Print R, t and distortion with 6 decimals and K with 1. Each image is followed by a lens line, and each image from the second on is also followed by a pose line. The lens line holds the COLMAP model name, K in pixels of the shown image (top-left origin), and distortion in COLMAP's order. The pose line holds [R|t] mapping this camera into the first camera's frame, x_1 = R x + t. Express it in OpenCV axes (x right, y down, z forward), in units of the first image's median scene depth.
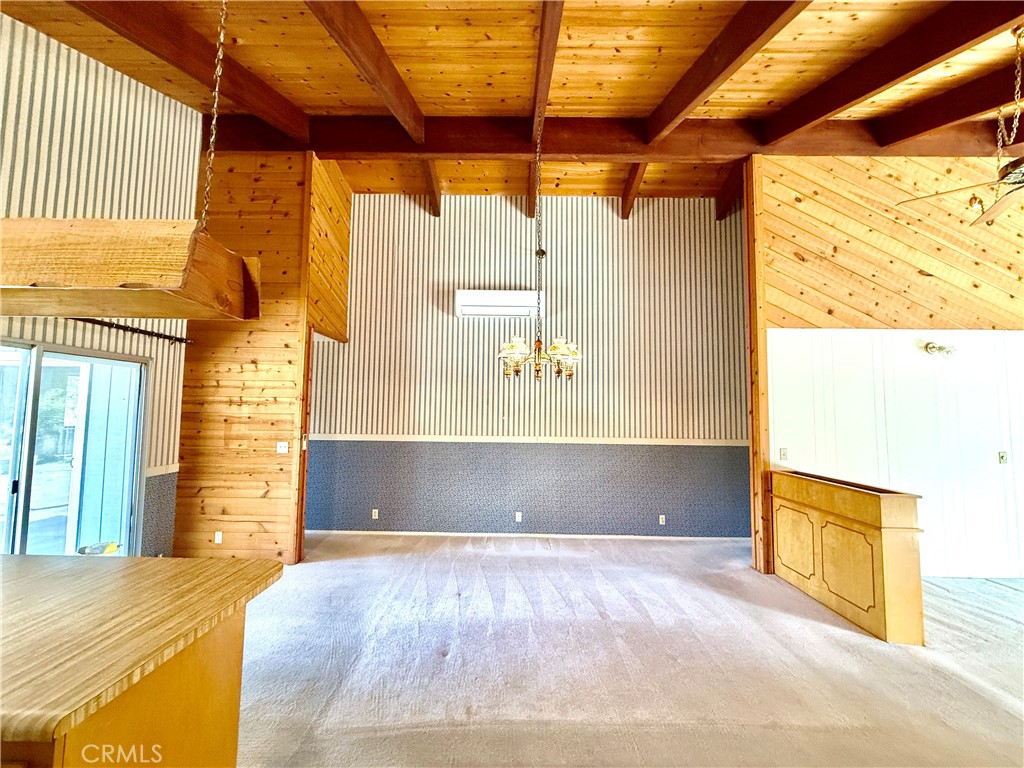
lens RADIAL K [[407.4, 0, 510.1], [0, 407.4, 384.4], [0, 0, 1]] dist [-0.001611, -0.000032]
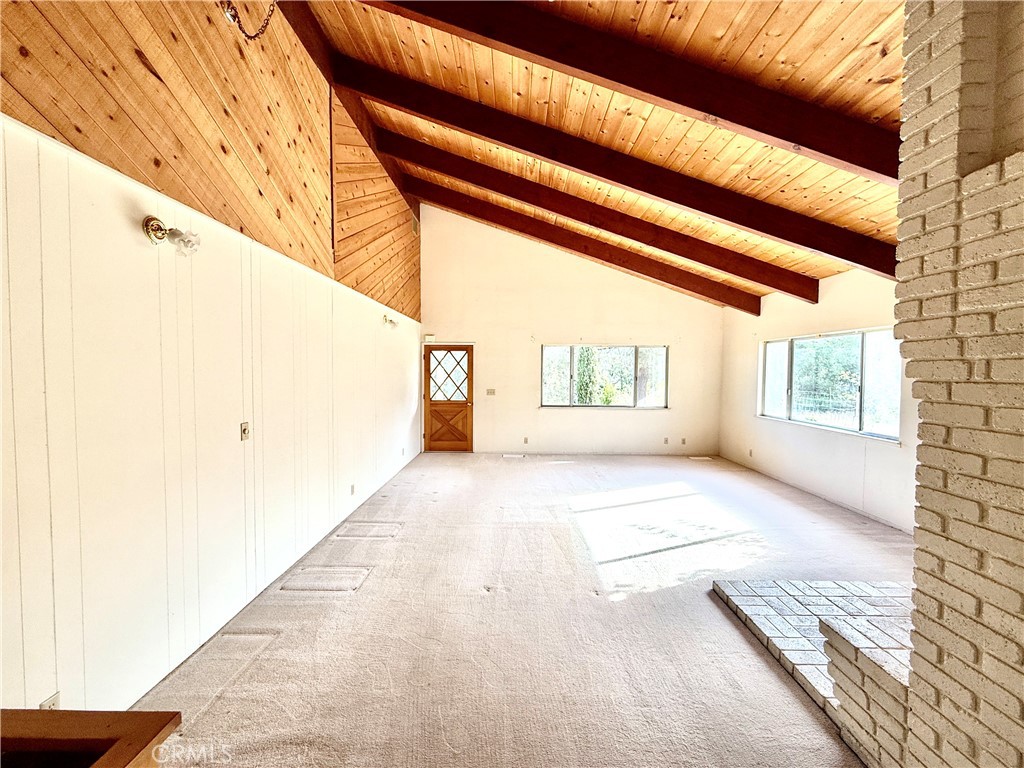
lens RADIAL K [[407.4, 0, 510.1], [0, 407.4, 384.4], [0, 0, 1]] dist [-0.001611, -0.000032]
pose [[-0.002825, -0.045501, 0.998960, 0.542151], [-0.071907, 0.996388, 0.045181, 0.042596], [-0.997407, -0.071705, -0.006087, 0.568305]]
